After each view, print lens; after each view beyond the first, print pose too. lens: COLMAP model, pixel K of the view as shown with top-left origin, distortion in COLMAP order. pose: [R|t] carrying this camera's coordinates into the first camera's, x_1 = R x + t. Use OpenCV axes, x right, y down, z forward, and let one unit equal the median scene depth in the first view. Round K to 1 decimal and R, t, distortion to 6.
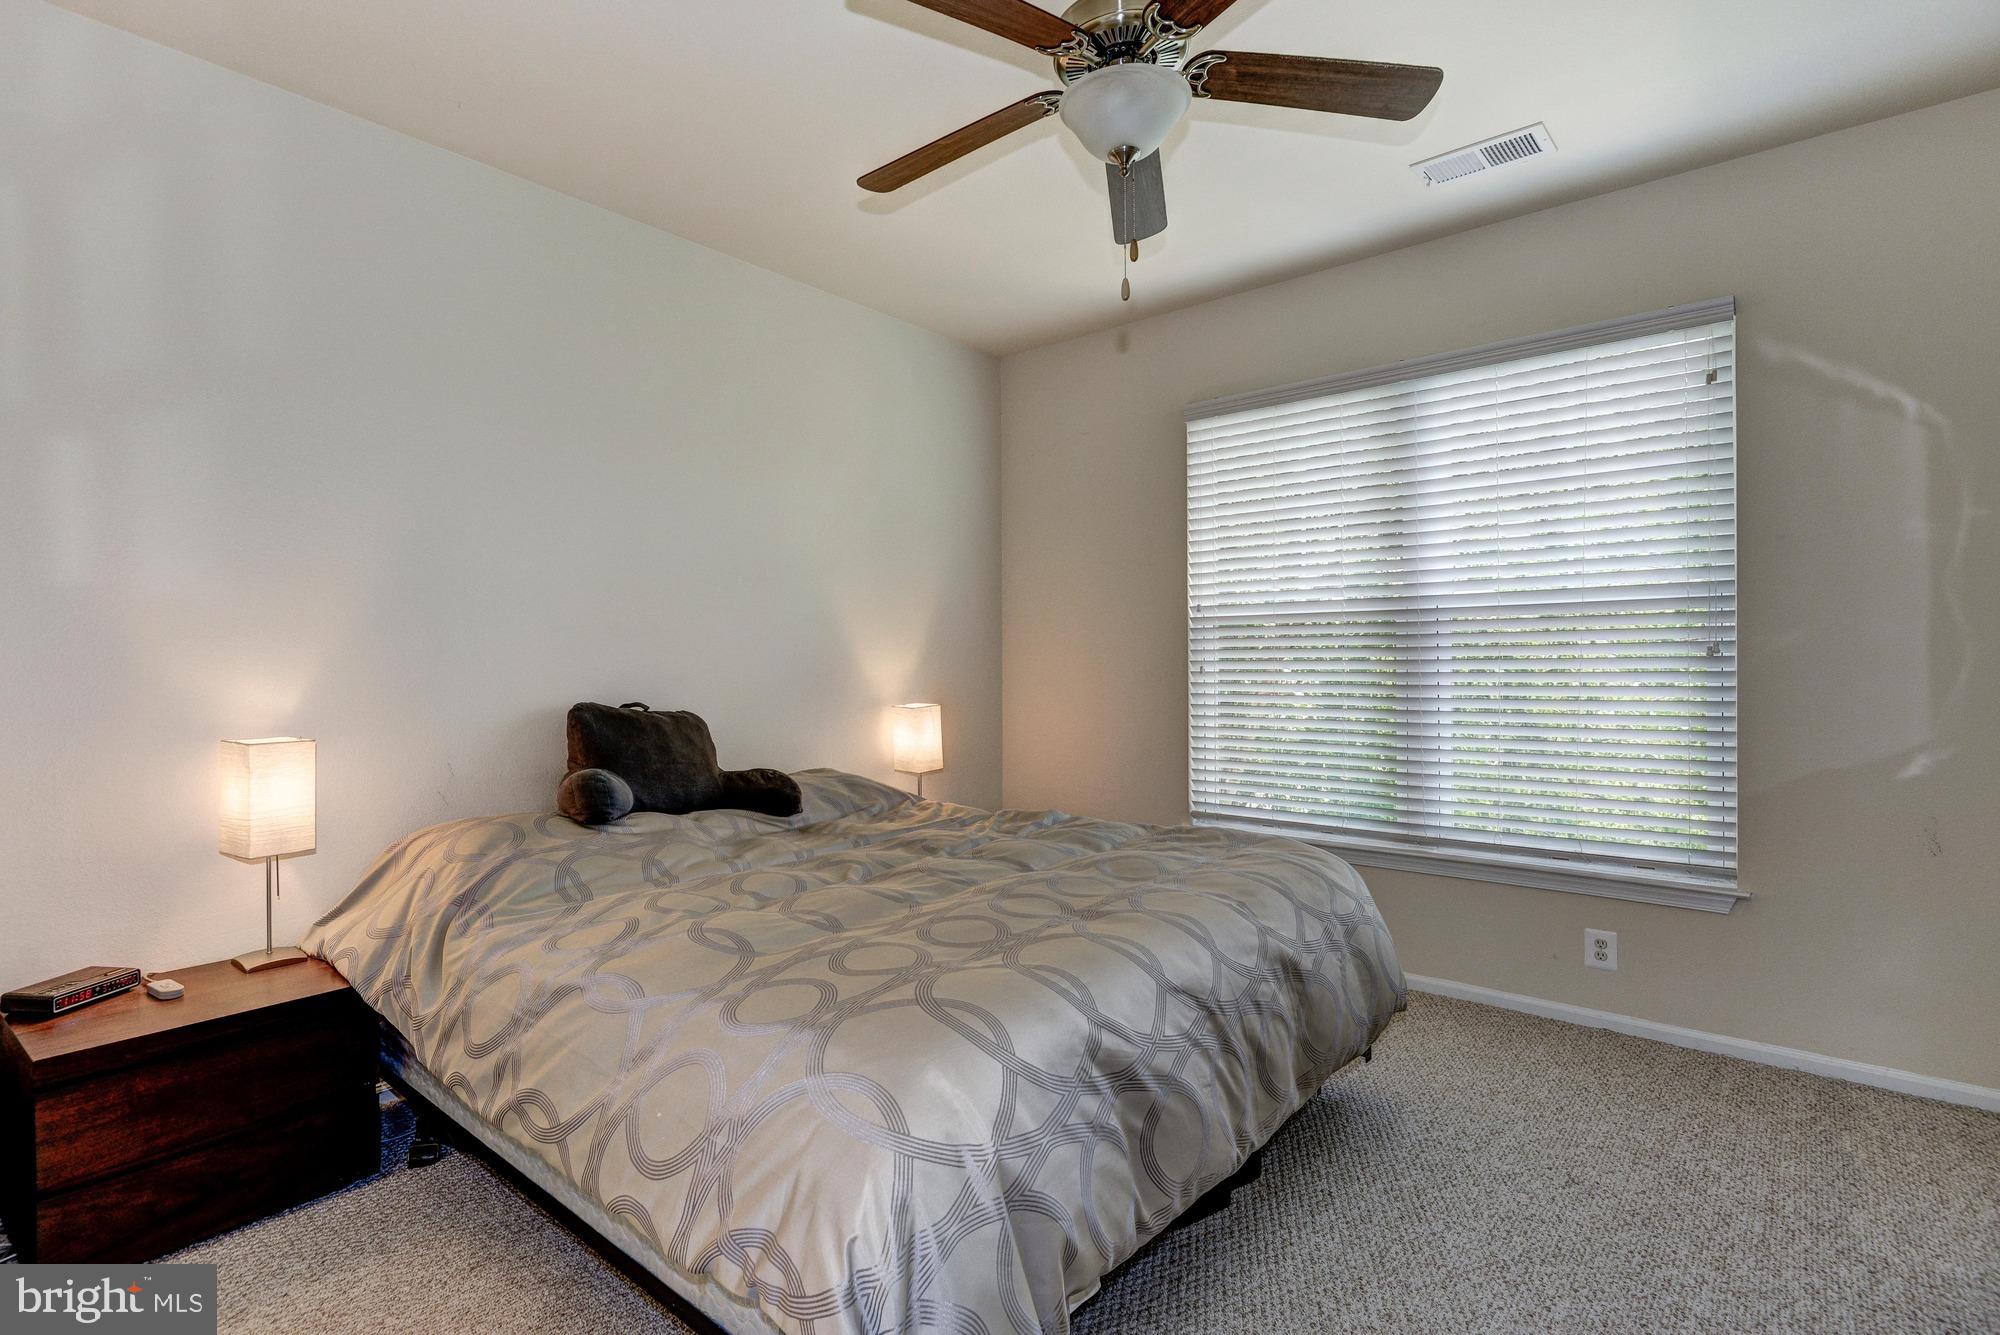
lens RADIAL K [[1006.3, 0, 1000.0], [0, 1006.3, 667.5], [0, 0, 1]] dist [0.003459, -0.000028]
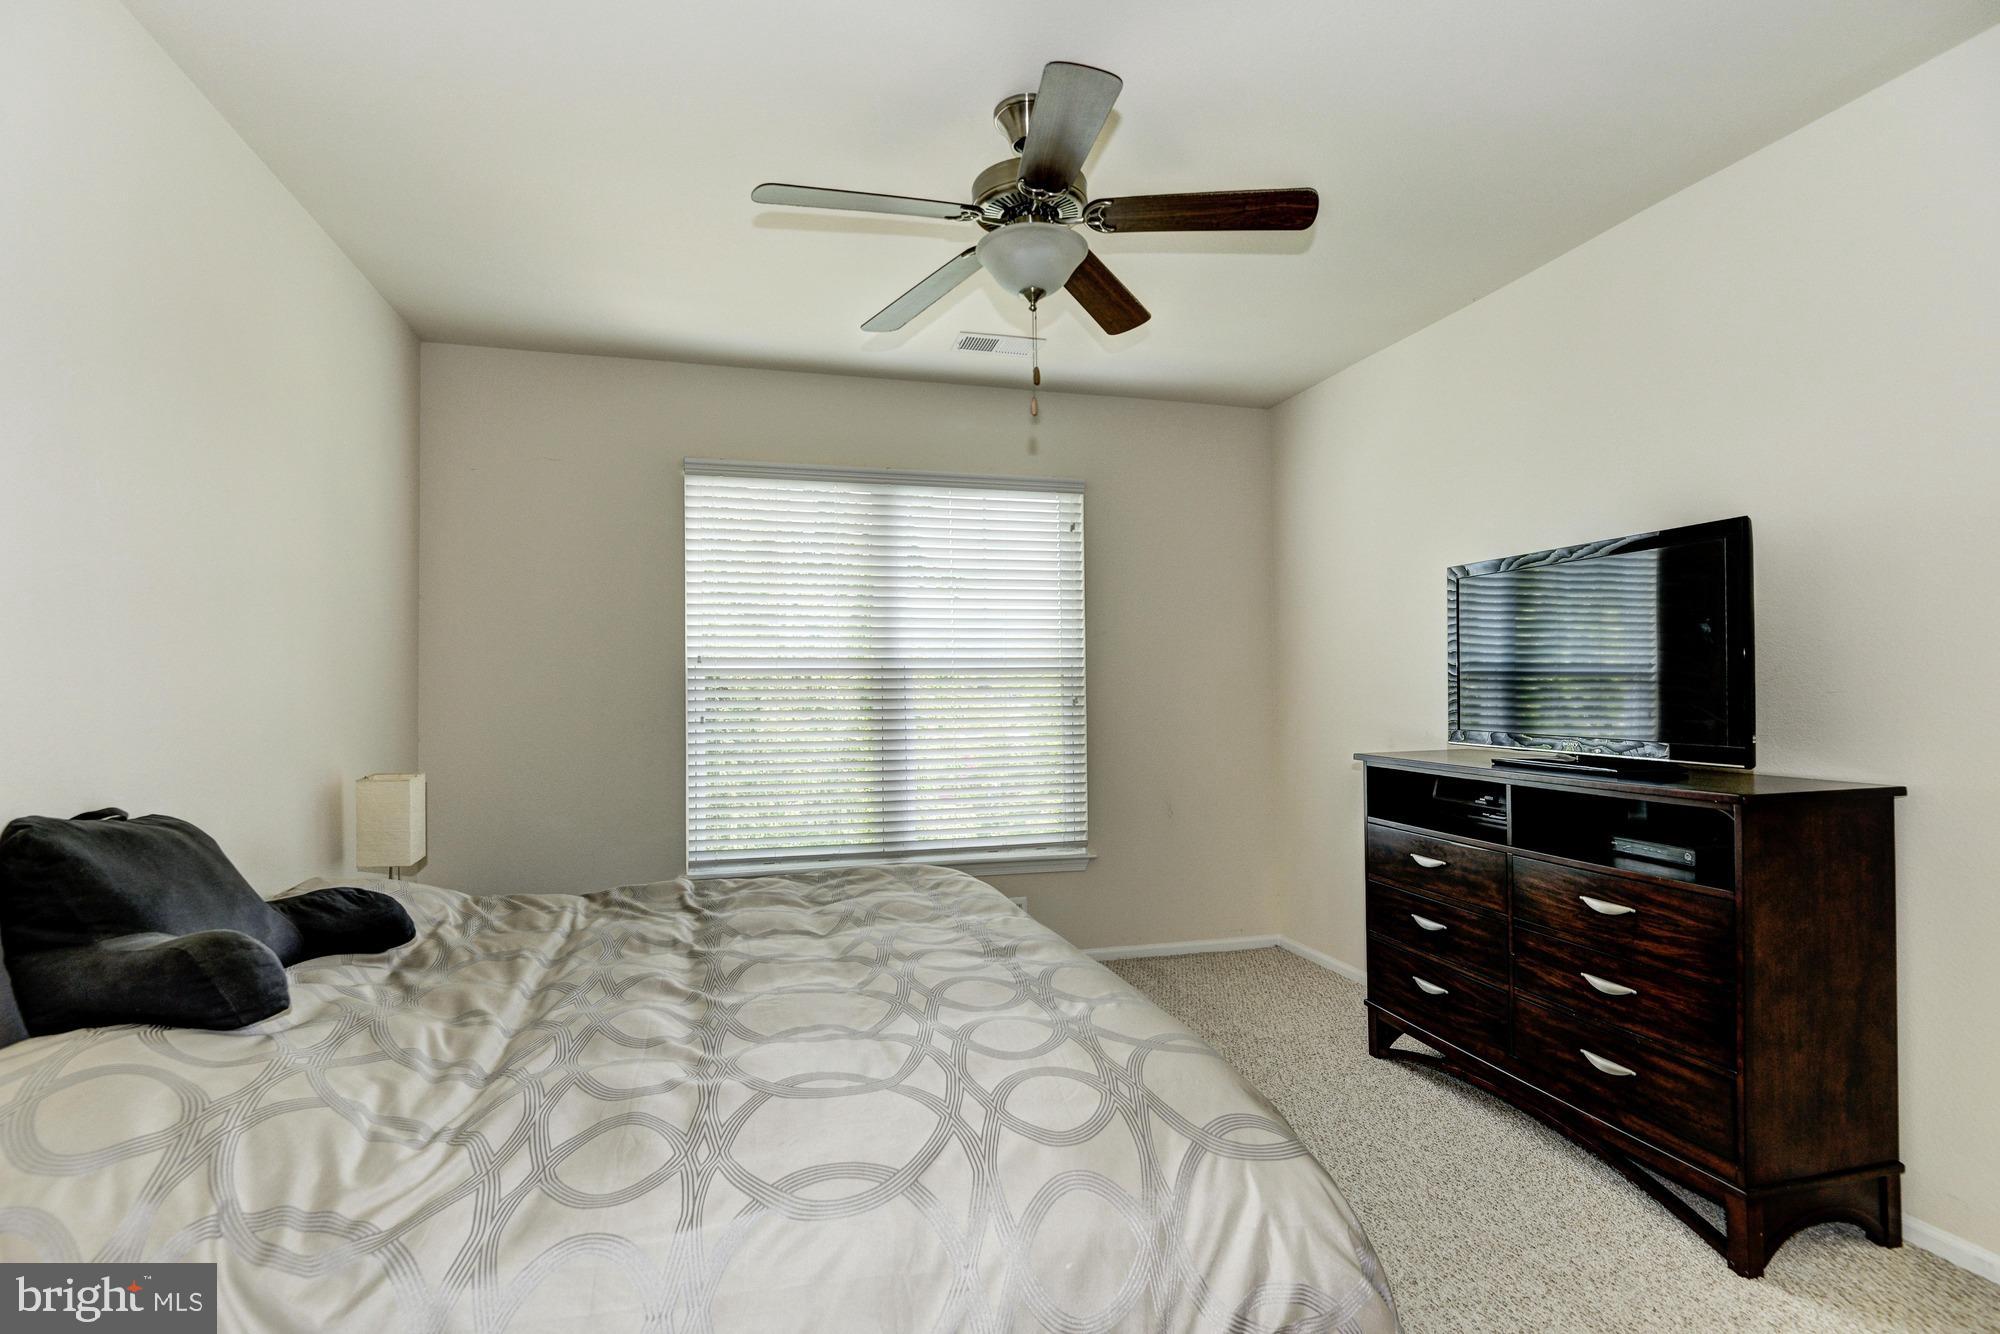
lens RADIAL K [[931.8, 0, 967.5], [0, 931.8, 661.1], [0, 0, 1]] dist [-0.001975, -0.001594]
pose [[0.553513, 0.027406, 0.832390, -0.585408], [0.008394, 0.999224, -0.038481, -0.025444], [-0.832798, 0.028287, 0.552853, 0.340298]]
